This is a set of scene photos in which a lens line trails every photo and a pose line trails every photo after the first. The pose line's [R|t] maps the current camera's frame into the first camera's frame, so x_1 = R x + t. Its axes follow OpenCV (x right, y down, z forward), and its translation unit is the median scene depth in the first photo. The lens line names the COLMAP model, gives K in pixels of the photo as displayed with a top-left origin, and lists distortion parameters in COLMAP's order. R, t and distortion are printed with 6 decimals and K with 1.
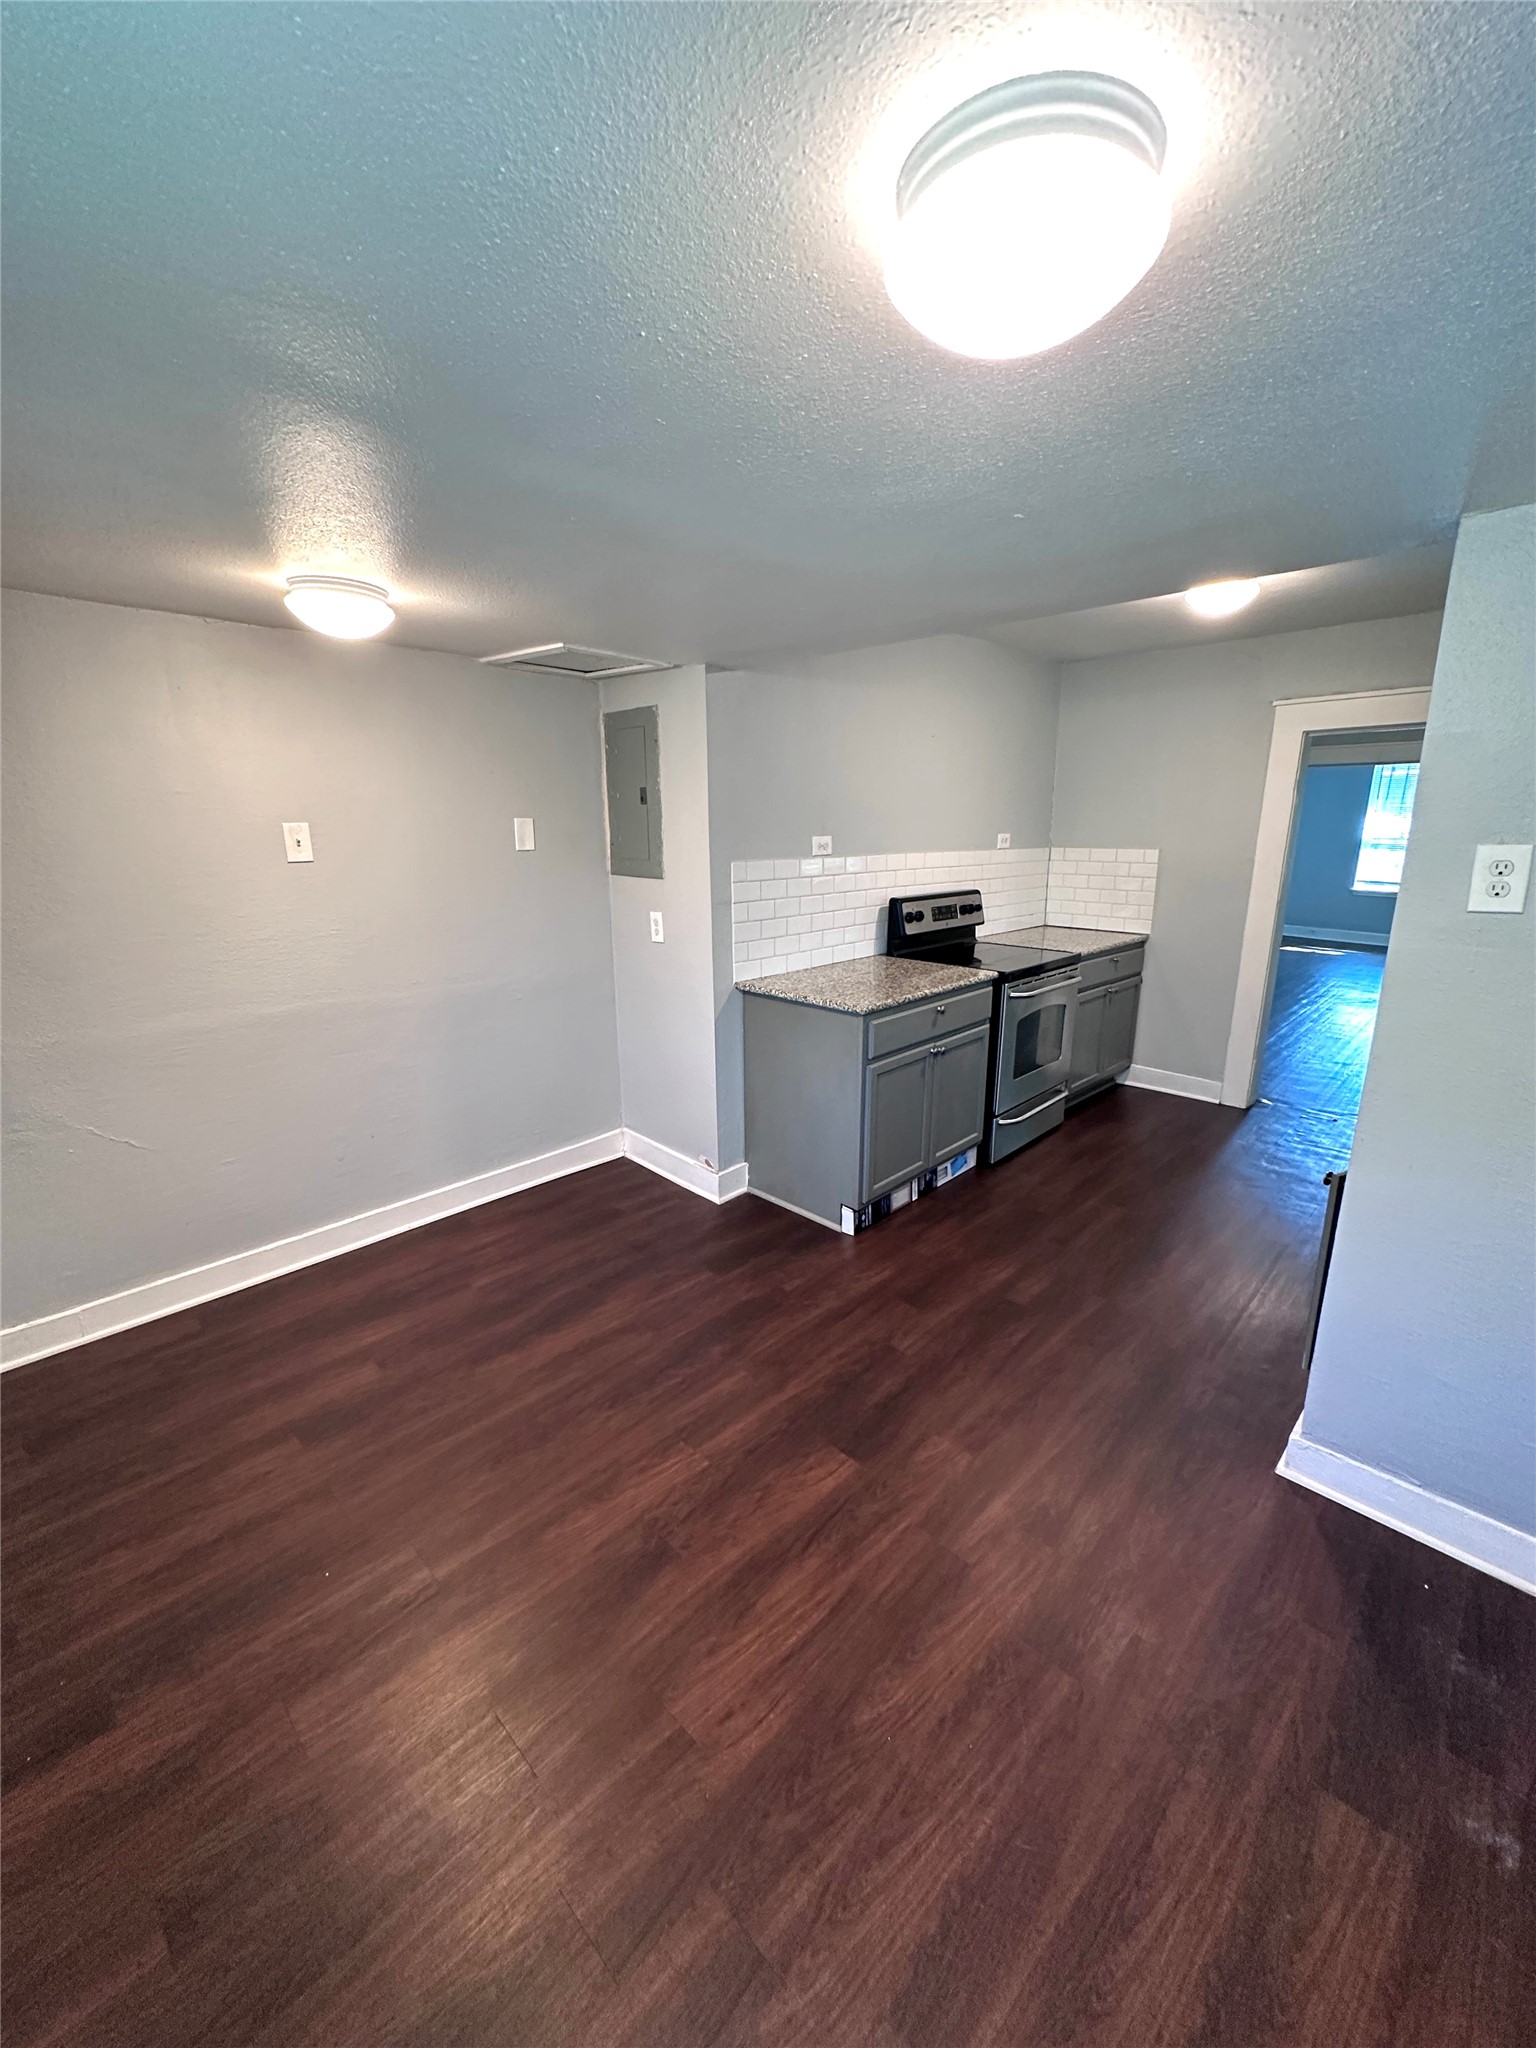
lens RADIAL K [[817.7, 0, 768.0], [0, 817.7, 1024.0], [0, 0, 1]] dist [-0.002529, 0.000024]
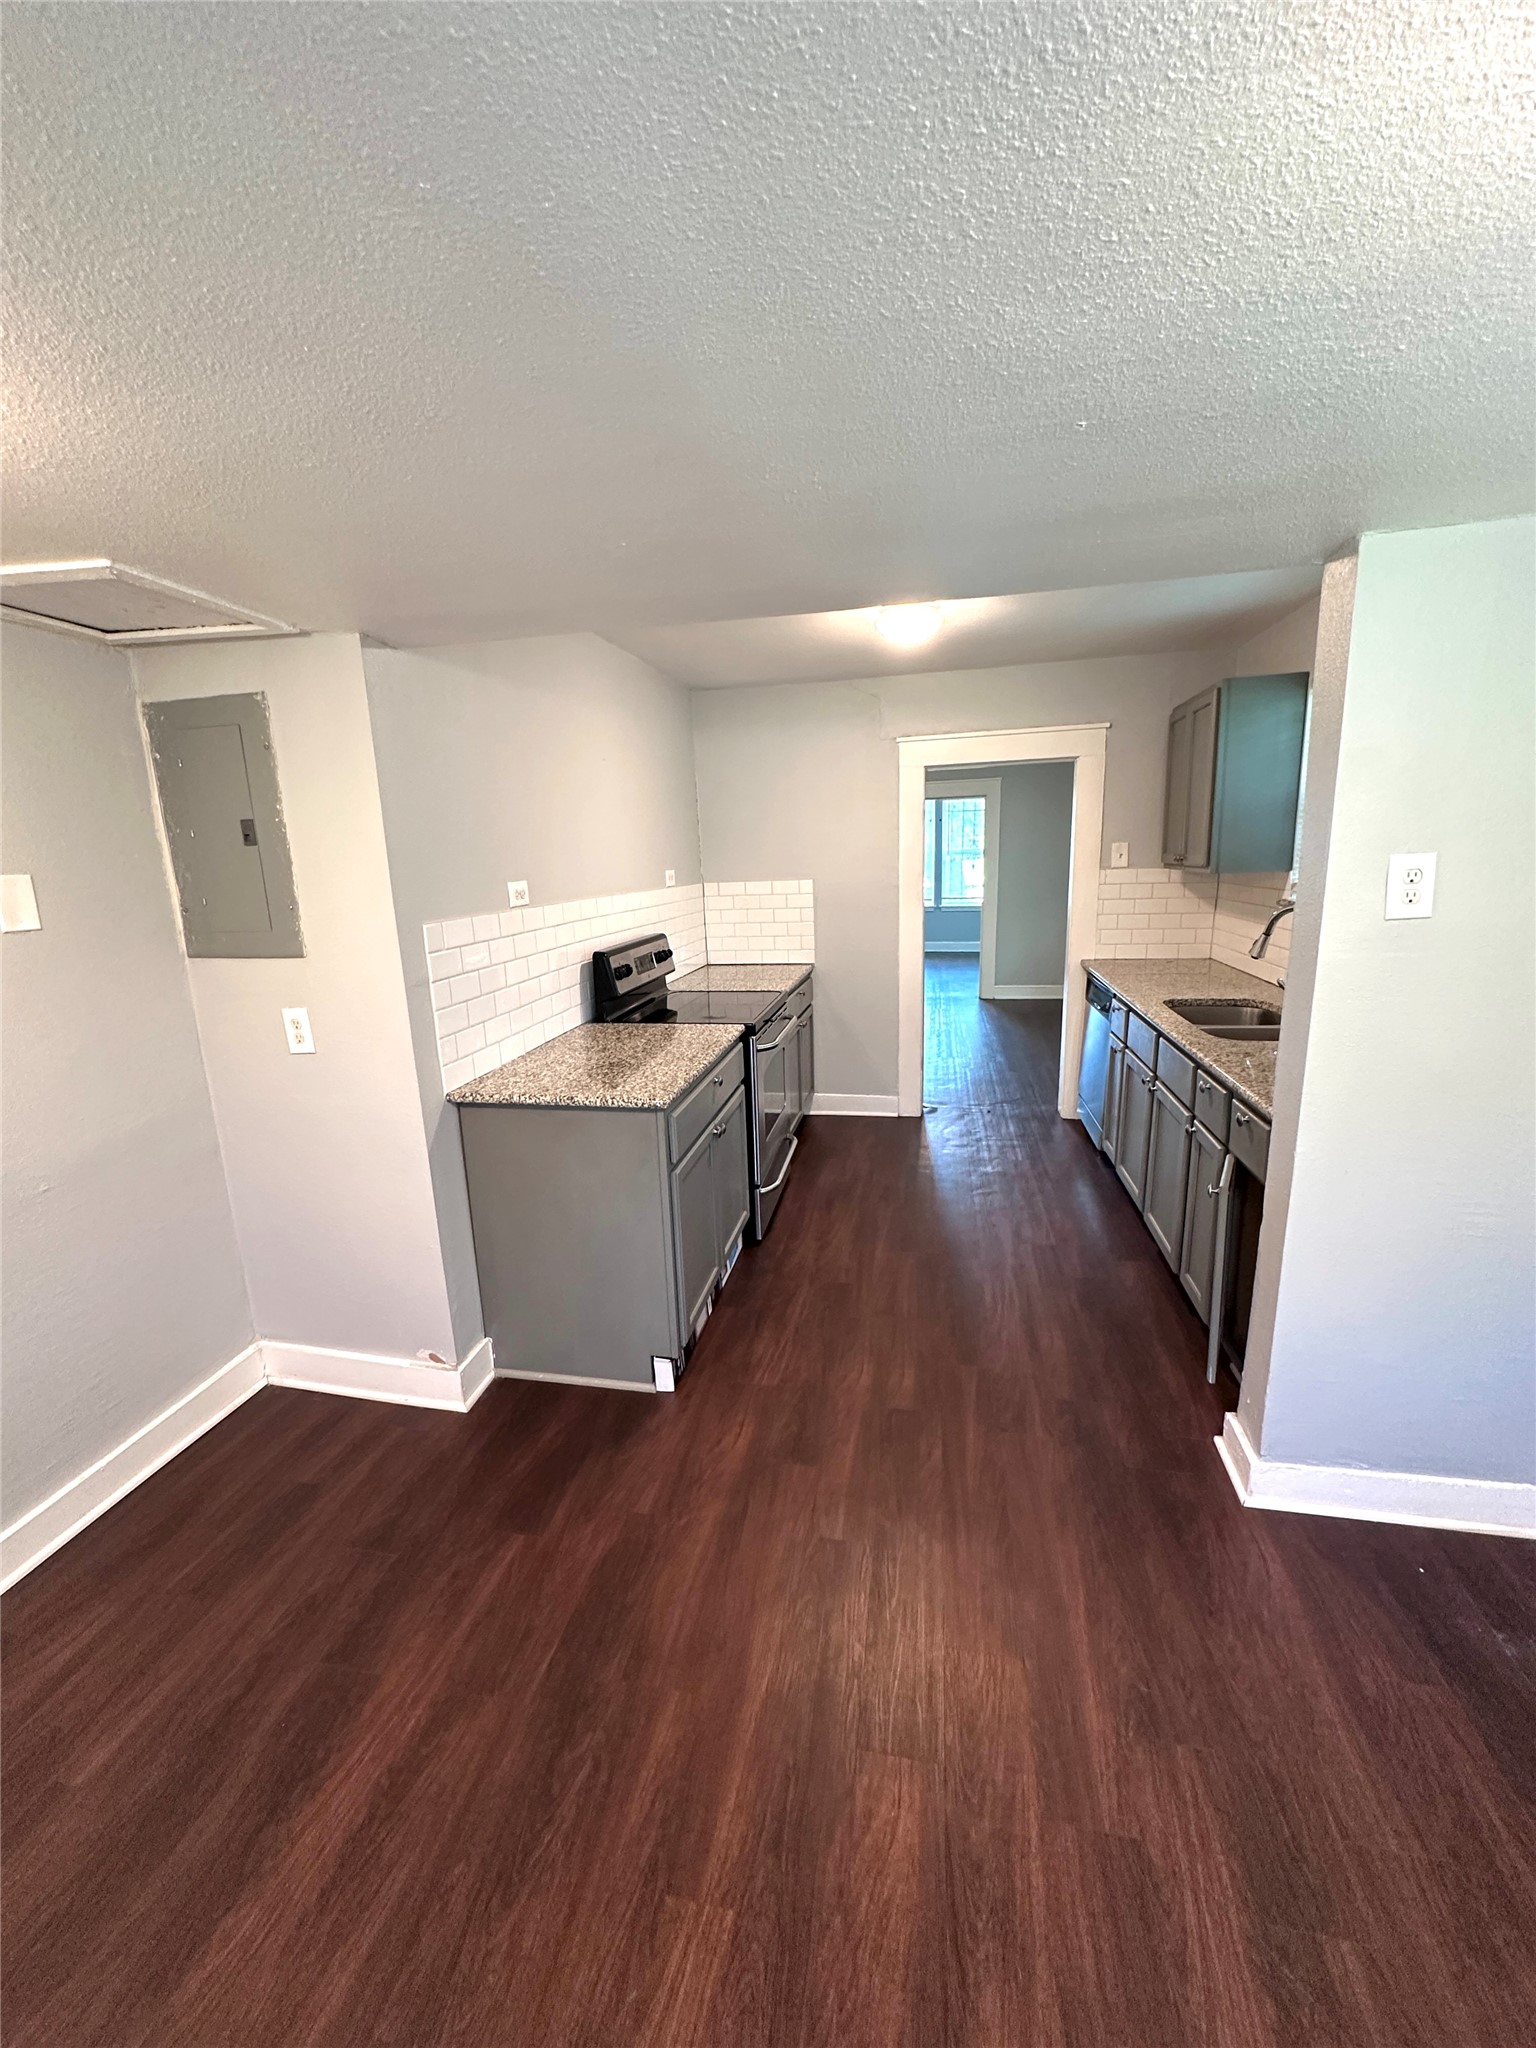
lens RADIAL K [[817.7, 0, 768.0], [0, 817.7, 1024.0], [0, 0, 1]] dist [-0.002529, 0.000024]
pose [[0.838363, -0.139417, 0.526982, -0.160777], [0.164169, 0.986432, -0.000205, -0.060596], [-0.519803, 0.086686, 0.849876, 0.243655]]
